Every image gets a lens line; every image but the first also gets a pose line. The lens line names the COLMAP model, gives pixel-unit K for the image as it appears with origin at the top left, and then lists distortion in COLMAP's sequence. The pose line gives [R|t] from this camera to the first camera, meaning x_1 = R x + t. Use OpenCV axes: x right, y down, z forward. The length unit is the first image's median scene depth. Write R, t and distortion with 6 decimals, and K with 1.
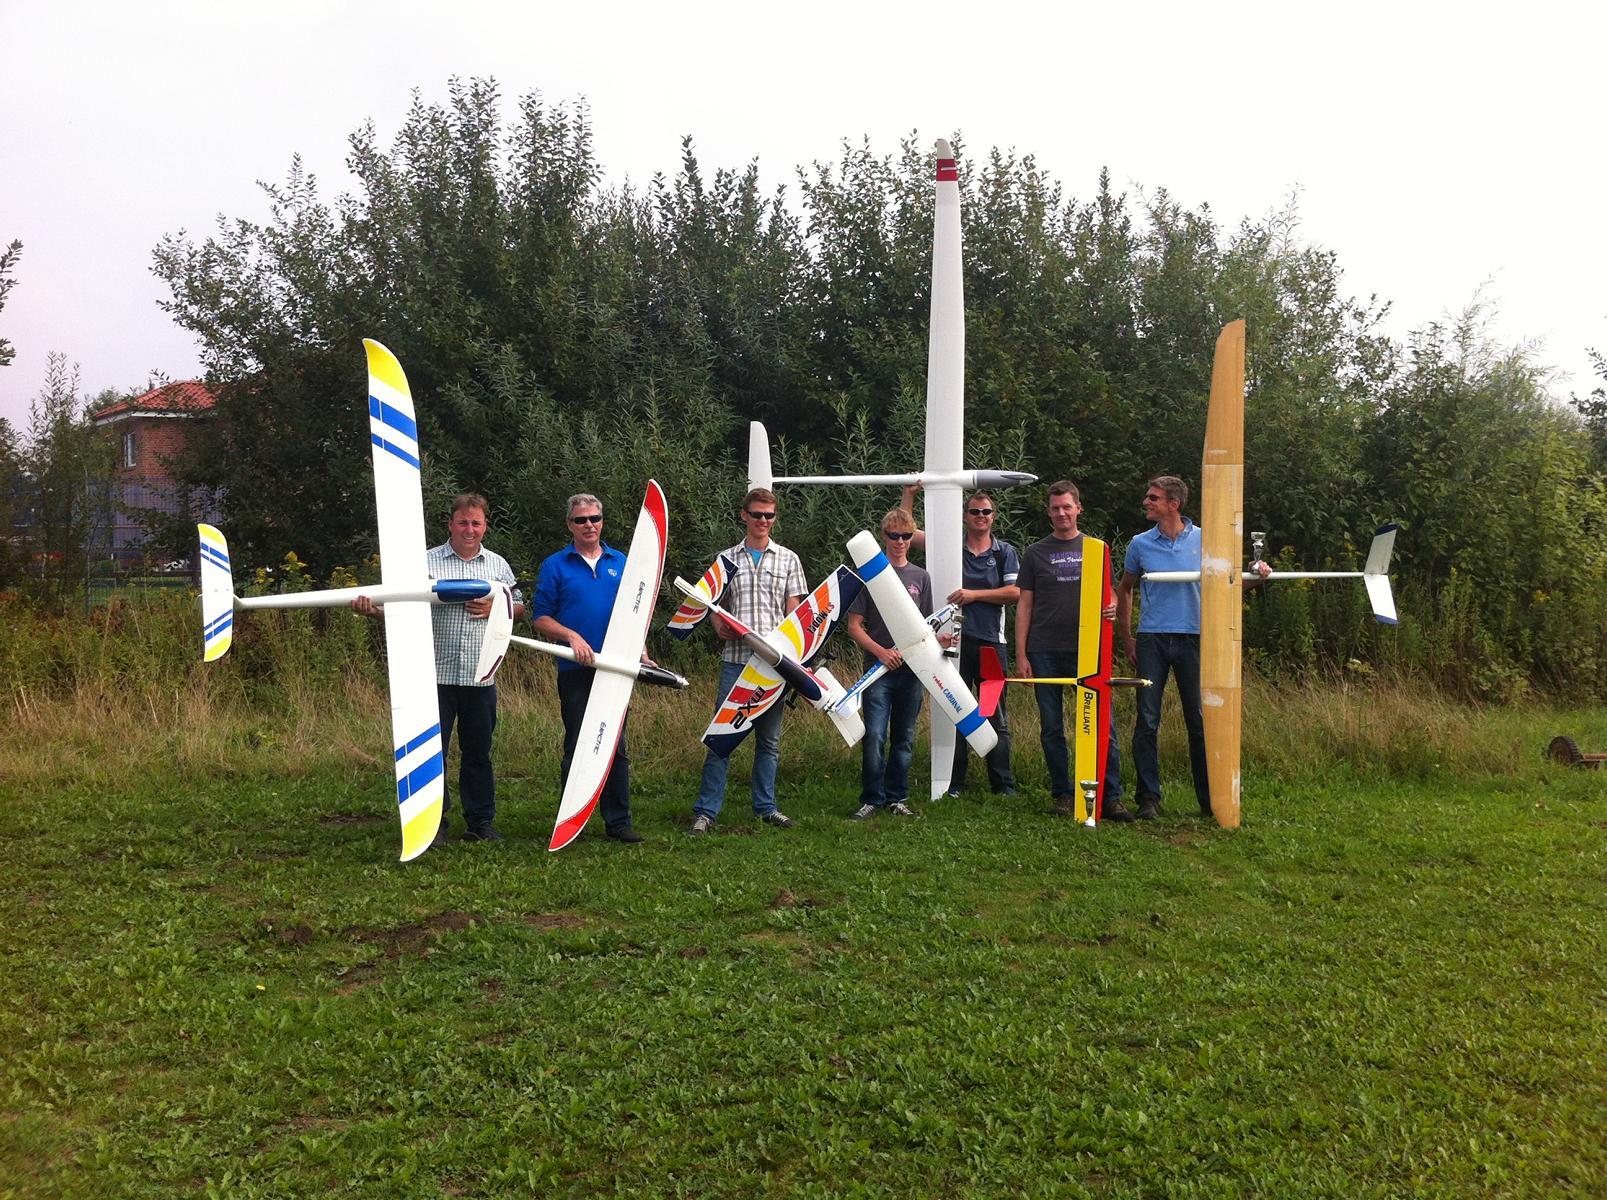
lens RADIAL K [[1618.7, 0, 801.0], [0, 1618.7, 637.0], [0, 0, 1]] dist [0.056625, -0.289063]
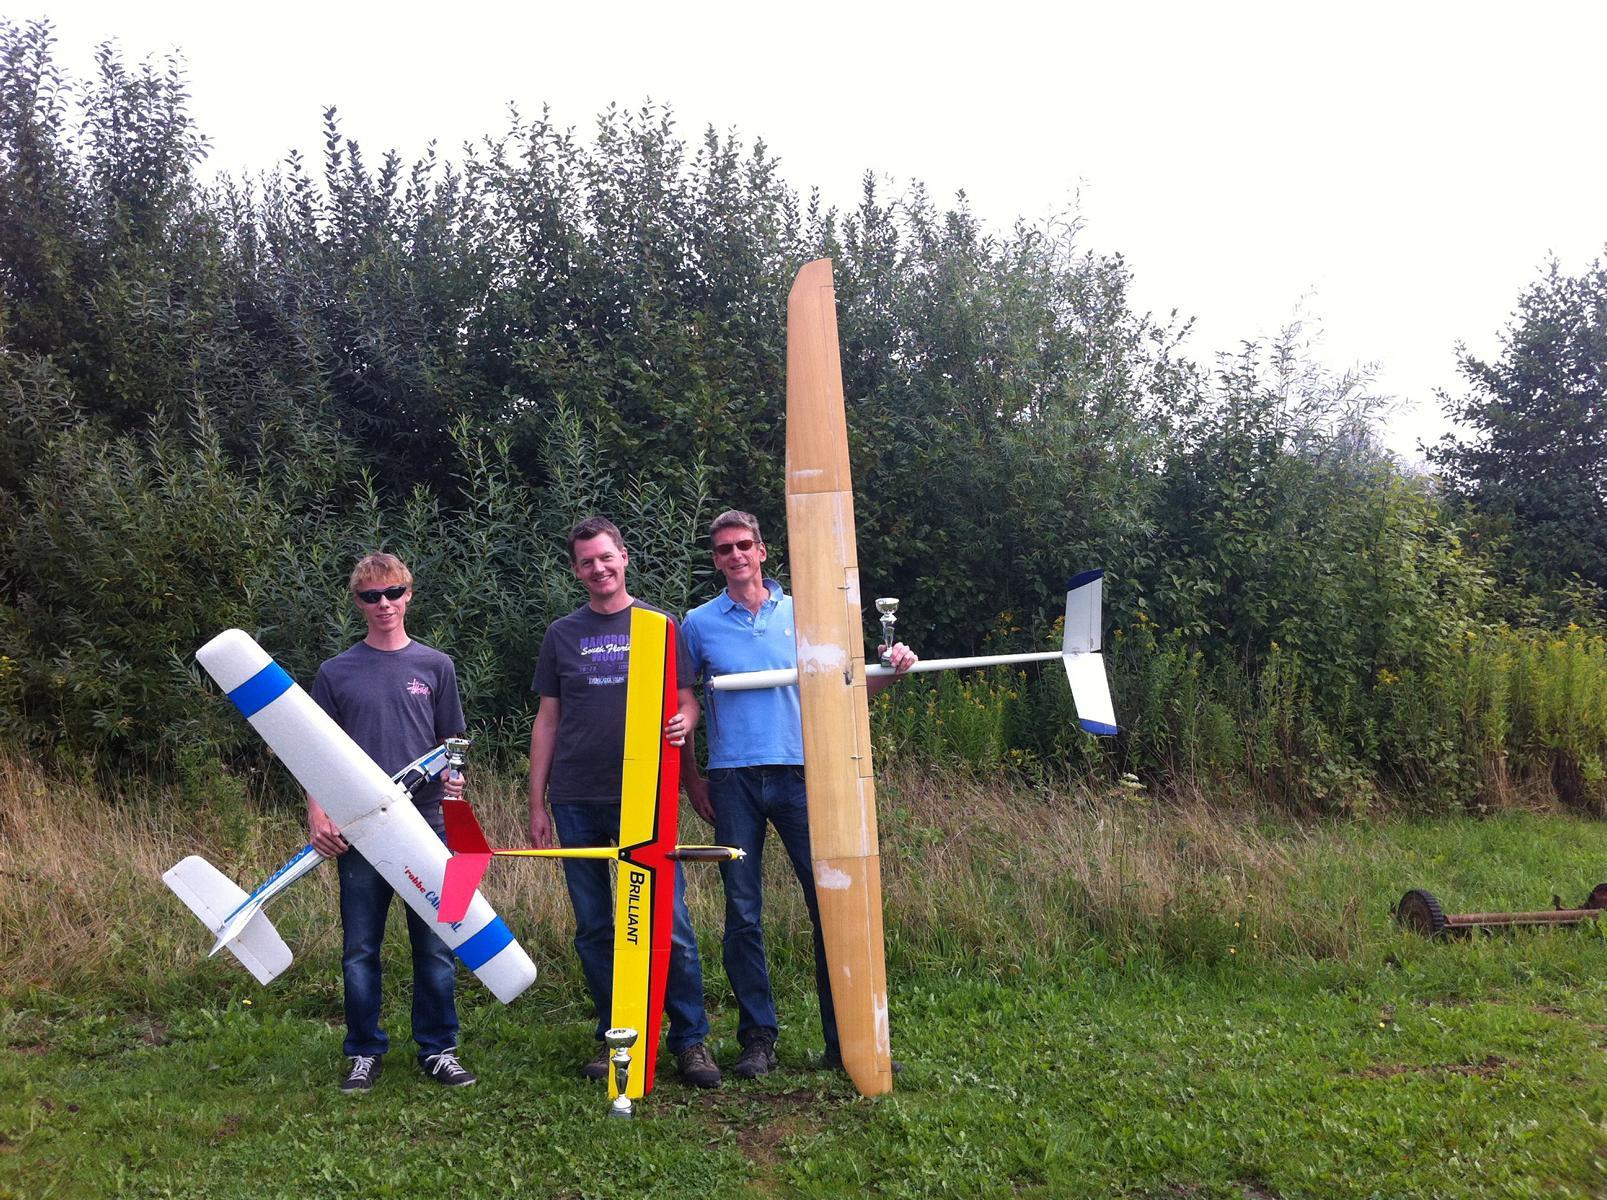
lens RADIAL K [[1603.6, 0, 805.3], [0, 1603.6, 580.8], [0, 0, 1]] dist [0.132285, -0.461528]
pose [[0.996847, -0.002065, 0.079327, 0.106928], [0.008103, 0.997085, -0.075873, -0.014126], [-0.078939, 0.076276, 0.993957, 0.222114]]
